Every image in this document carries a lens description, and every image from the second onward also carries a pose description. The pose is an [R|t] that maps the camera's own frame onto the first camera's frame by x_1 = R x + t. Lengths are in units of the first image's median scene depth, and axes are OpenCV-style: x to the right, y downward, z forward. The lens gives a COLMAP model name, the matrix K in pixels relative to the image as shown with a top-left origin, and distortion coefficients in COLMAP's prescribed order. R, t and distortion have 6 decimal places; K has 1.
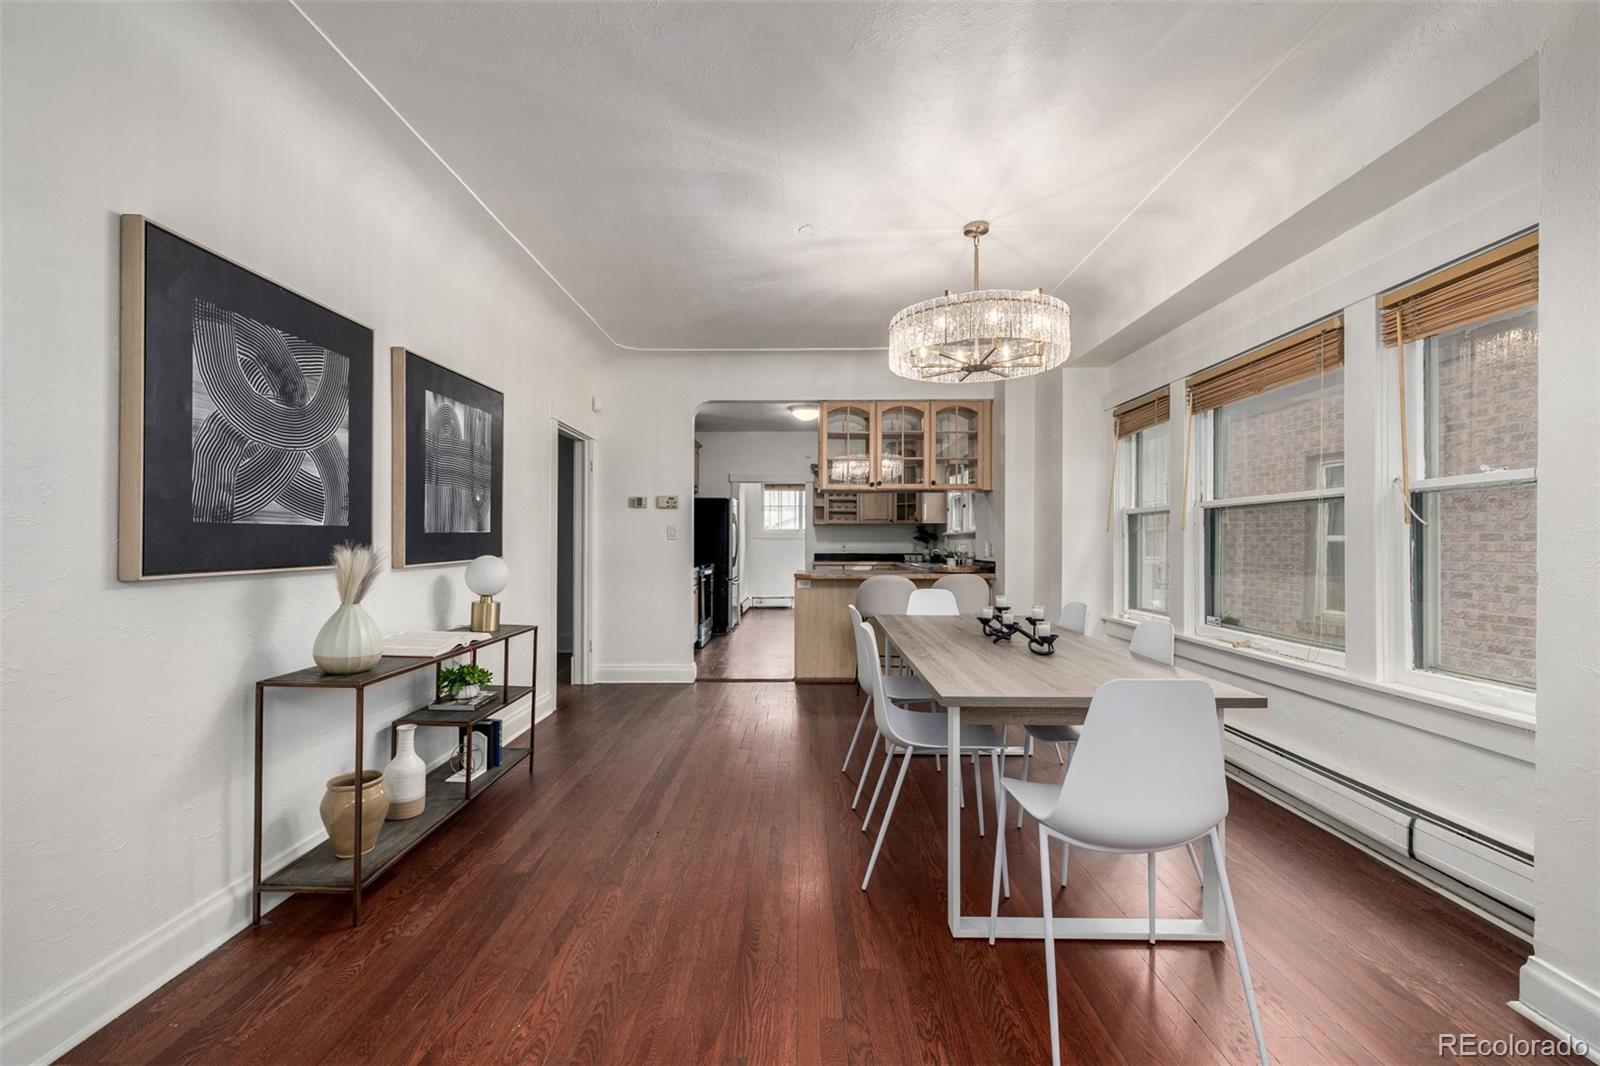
lens RADIAL K [[672.1, 0, 793.3], [0, 672.1, 533.1], [0, 0, 1]] dist [0.000895, 0.000502]
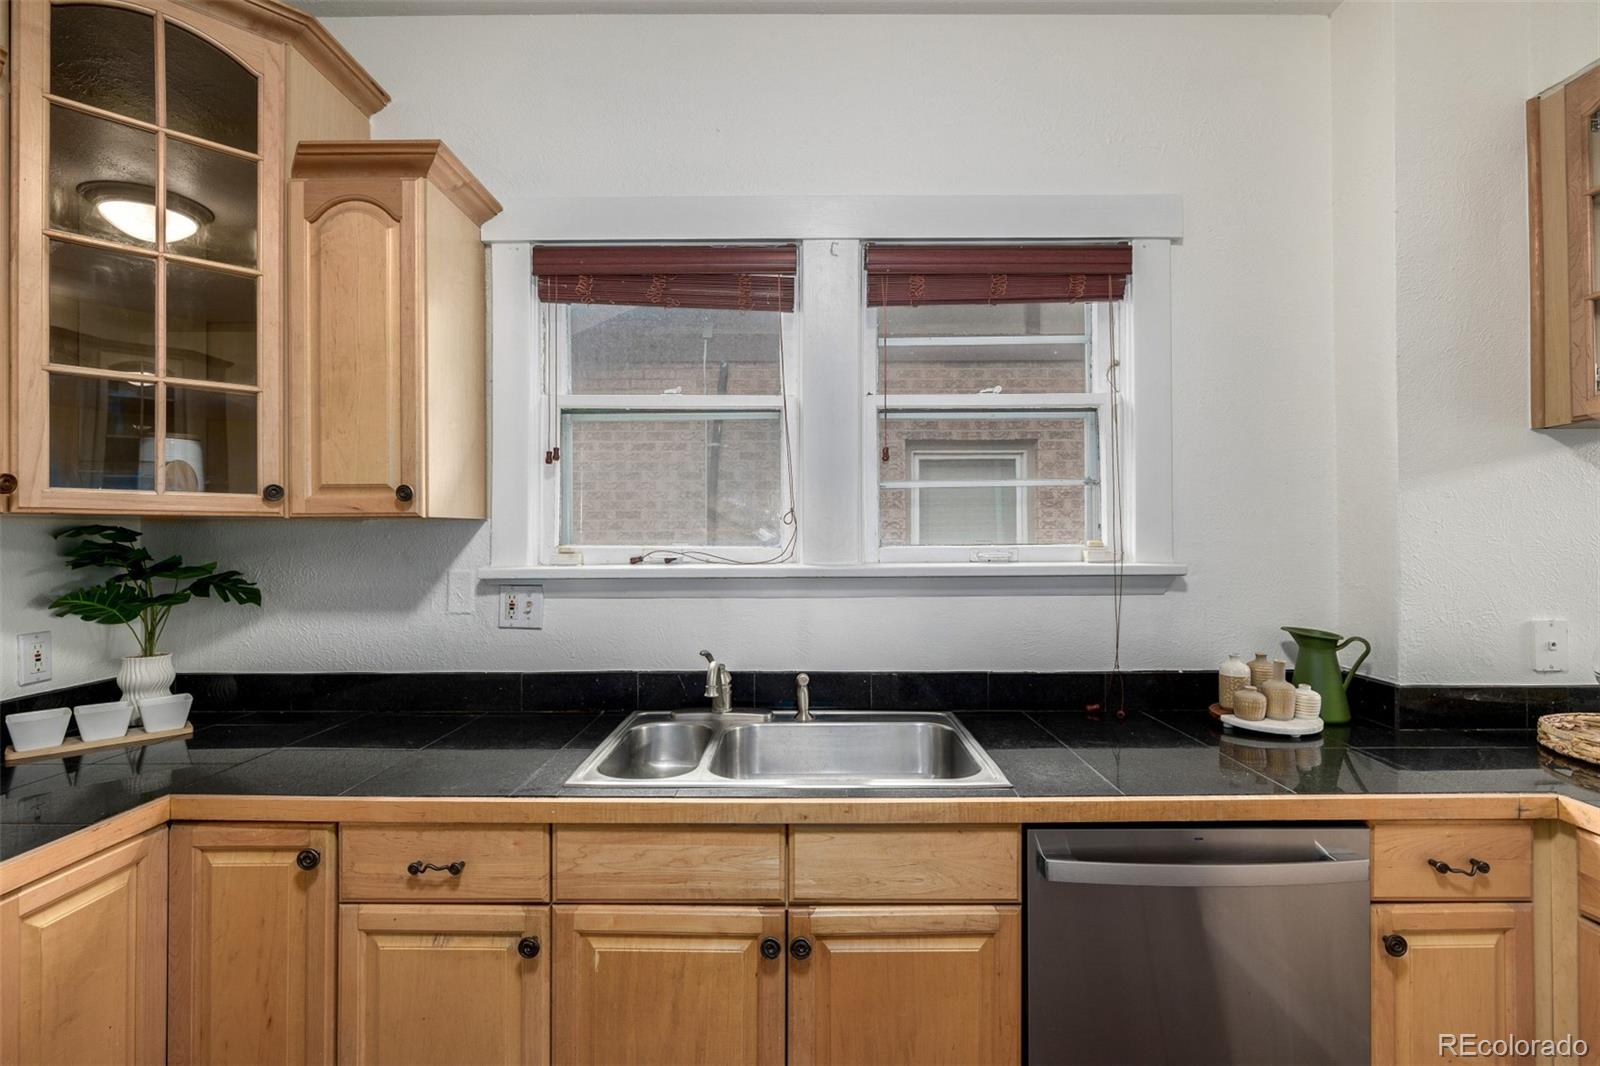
lens RADIAL K [[724.5, 0, 804.7], [0, 724.5, 530.4], [0, 0, 1]] dist [-0.004960, -0.000261]
pose [[-0.015976, 0.006221, 0.999853, 0.005107], [-0.007440, 0.999952, -0.006341, -0.017828], [-0.999845, -0.007540, -0.015929, 1.525380]]
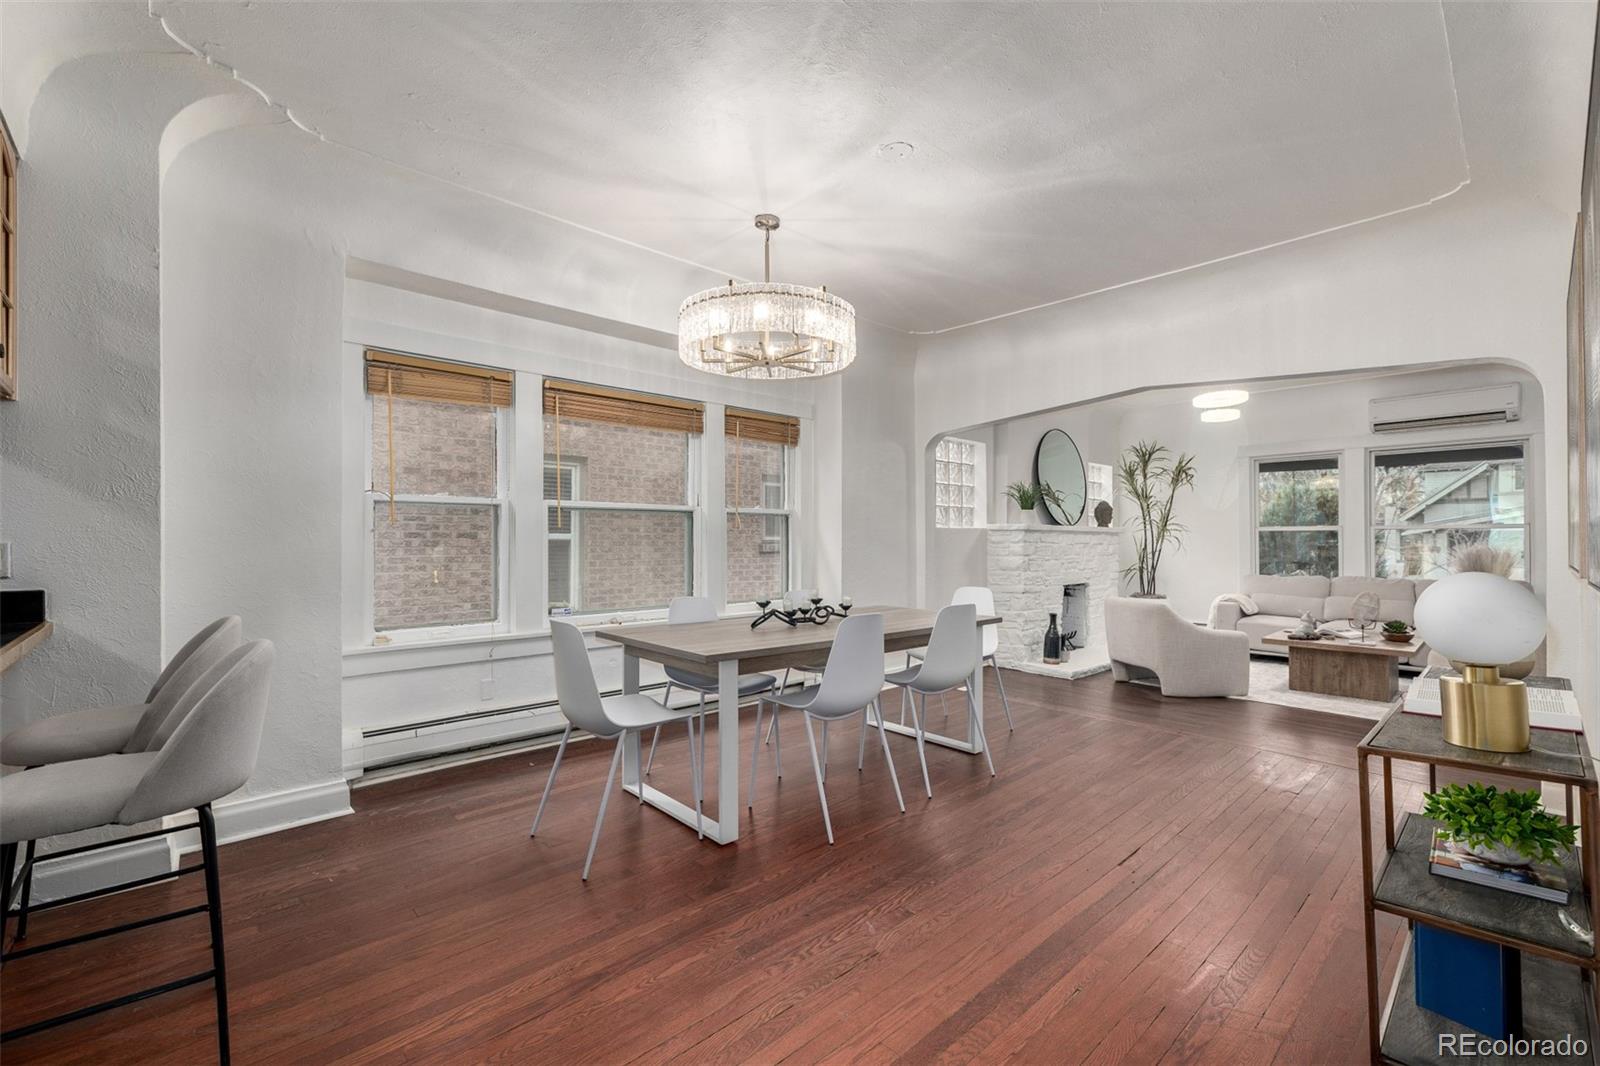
lens RADIAL K [[672.1, 0, 798.7], [0, 672.1, 531.7], [0, 0, 1]] dist [0.000895, 0.000502]
pose [[-0.683921, 0.007454, 0.729518, -0.304897], [-0.011973, 0.999698, -0.021439, 0.014432], [-0.729458, -0.023397, -0.683625, 1.047060]]
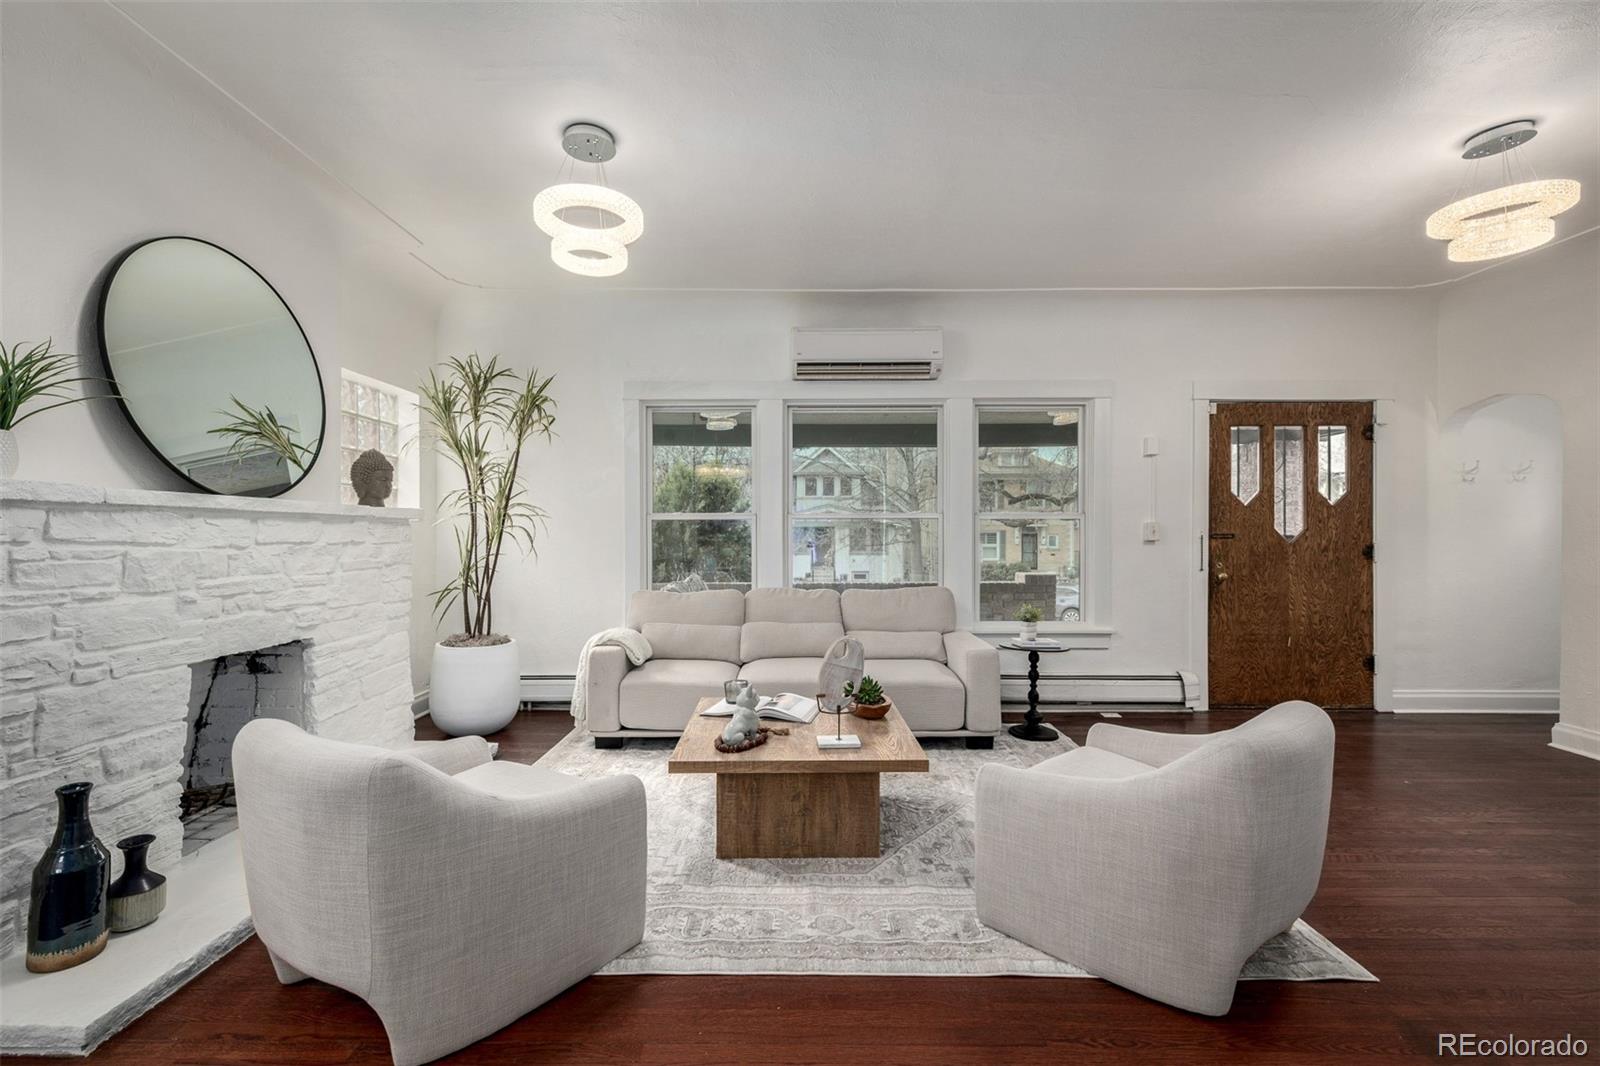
lens RADIAL K [[672.1, 0, 793.0], [0, 672.1, 539.1], [0, 0, 1]] dist [0.000895, 0.000502]
pose [[-0.999971, -0.001276, -0.007495, -0.111380], [-0.001221, 0.999972, -0.007381, 0.002541], [0.007504, -0.007371, -0.999945, 0.250278]]
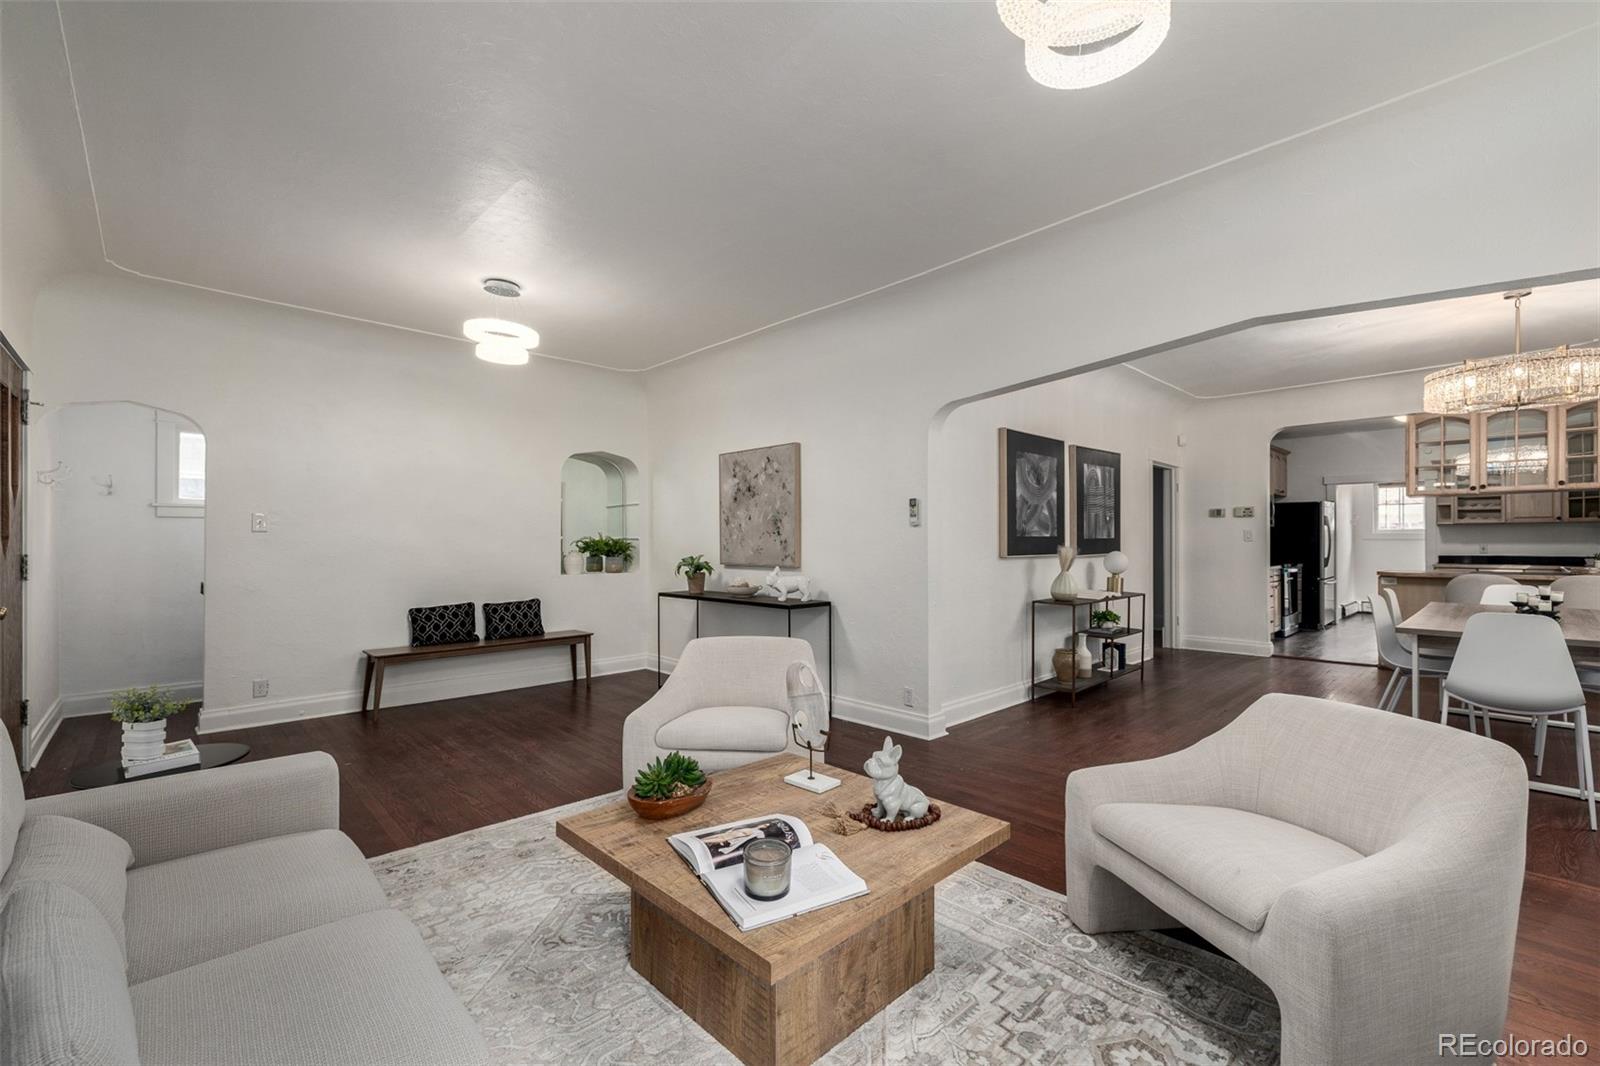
lens RADIAL K [[672.1, 0, 801.3], [0, 672.1, 541.8], [0, 0, 1]] dist [0.000895, 0.000502]
pose [[0.699910, -0.003872, -0.714221, 0.149571], [0.010992, 0.999925, 0.005351, -0.006647], [0.714146, -0.011596, 0.699900, -0.540951]]
